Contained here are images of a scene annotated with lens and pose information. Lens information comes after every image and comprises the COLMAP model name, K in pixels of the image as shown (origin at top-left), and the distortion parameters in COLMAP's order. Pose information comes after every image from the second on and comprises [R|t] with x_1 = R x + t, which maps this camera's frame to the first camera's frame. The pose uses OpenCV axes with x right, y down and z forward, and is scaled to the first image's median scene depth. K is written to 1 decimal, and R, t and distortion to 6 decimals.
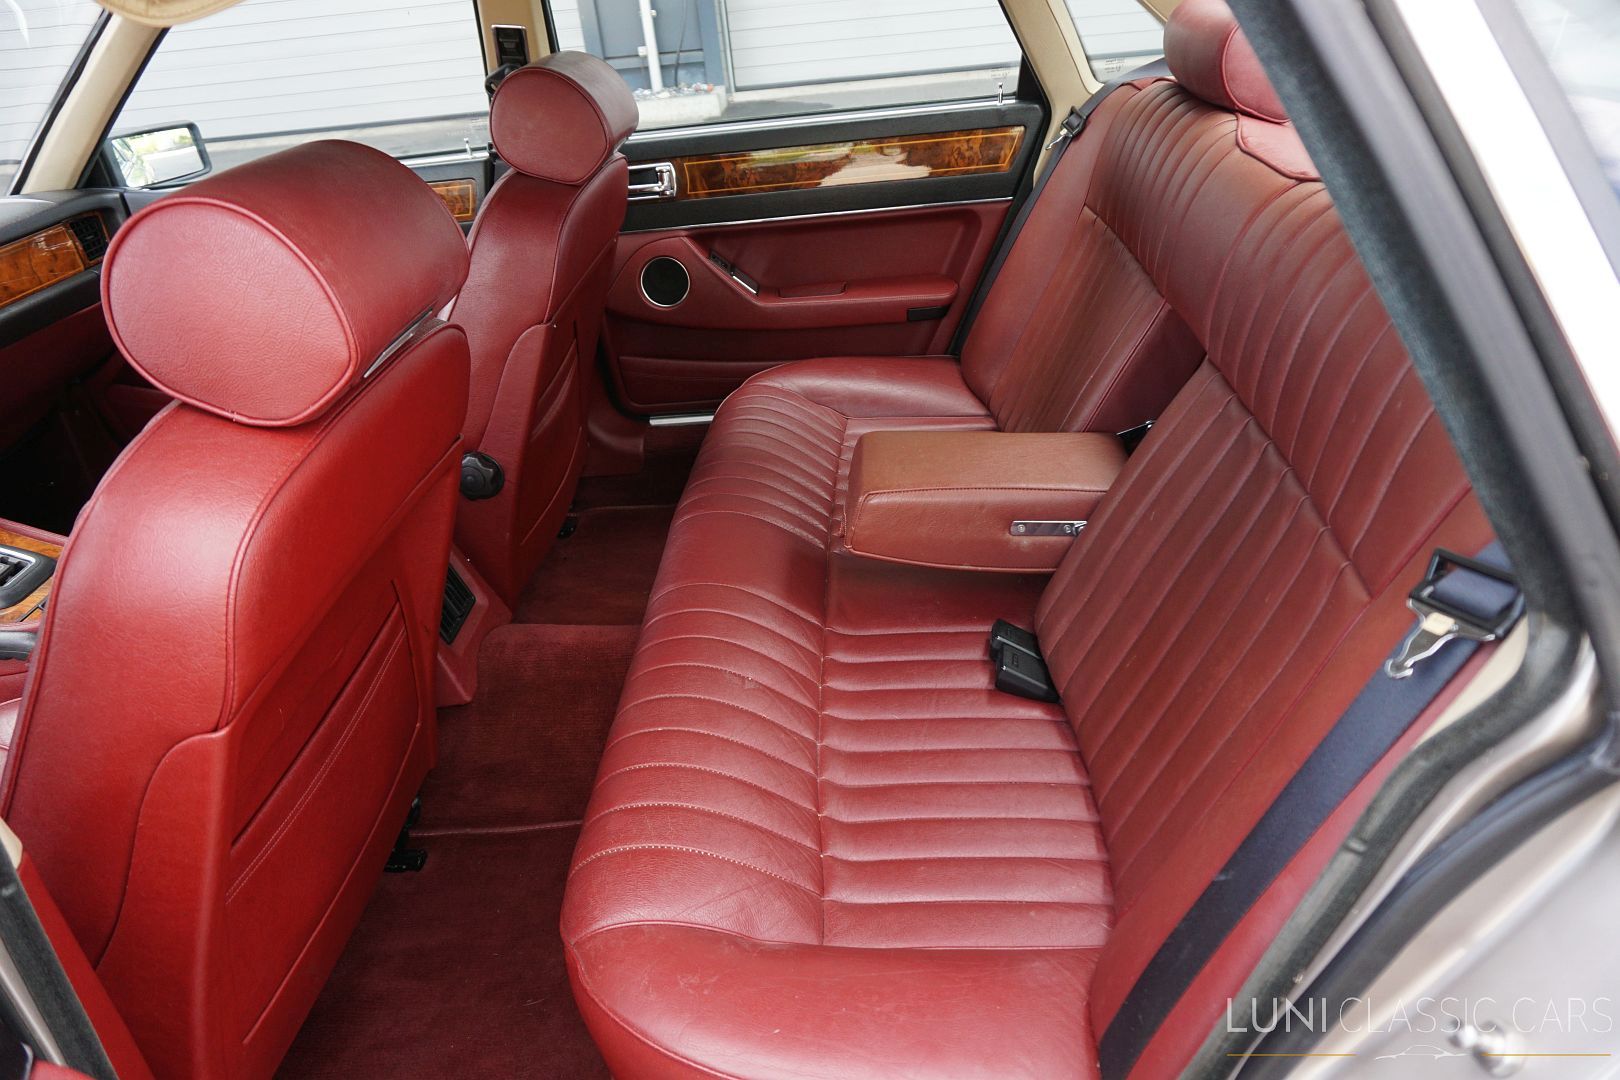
lens RADIAL K [[1077.4, 0, 810.0], [0, 1077.4, 540.0], [0, 0, 1]] dist [-0.052200, 0.037078]
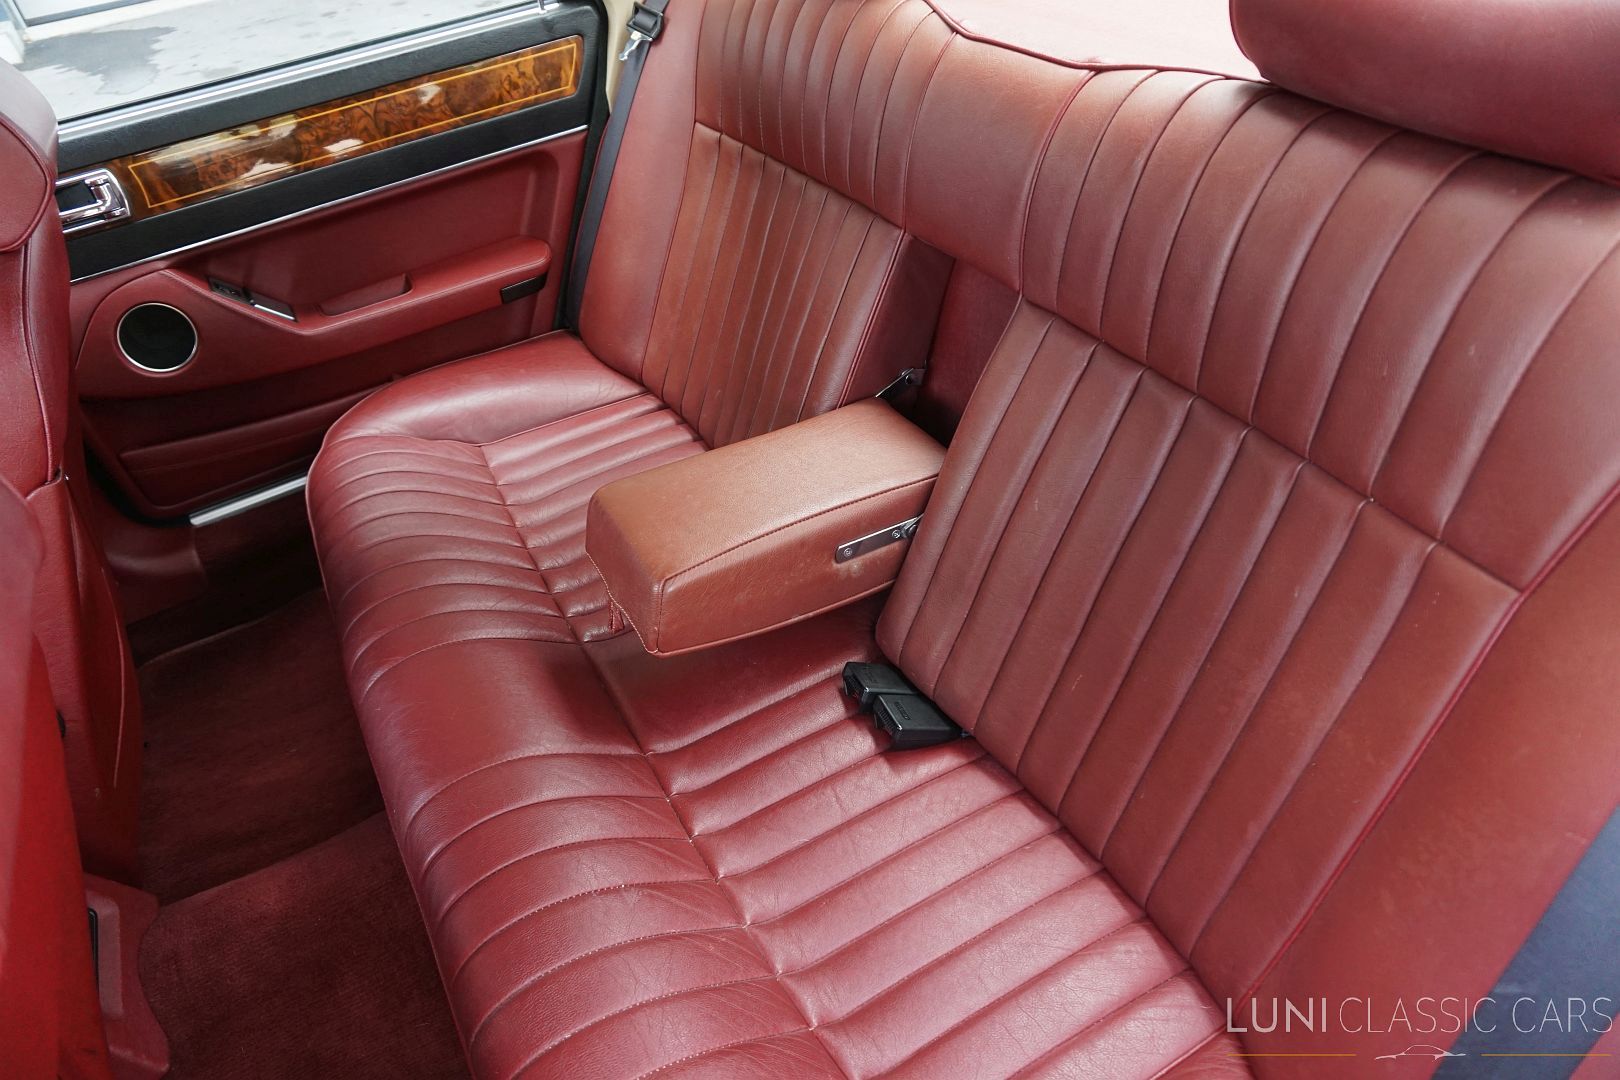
lens RADIAL K [[1077.4, 0, 810.0], [0, 1077.4, 540.0], [0, 0, 1]] dist [-0.052200, 0.037078]
pose [[0.849489, -0.338372, 0.404811, -0.104096], [0.295400, 0.940759, 0.166468, -0.110947], [-0.437158, -0.021831, 0.899120, 0.192921]]
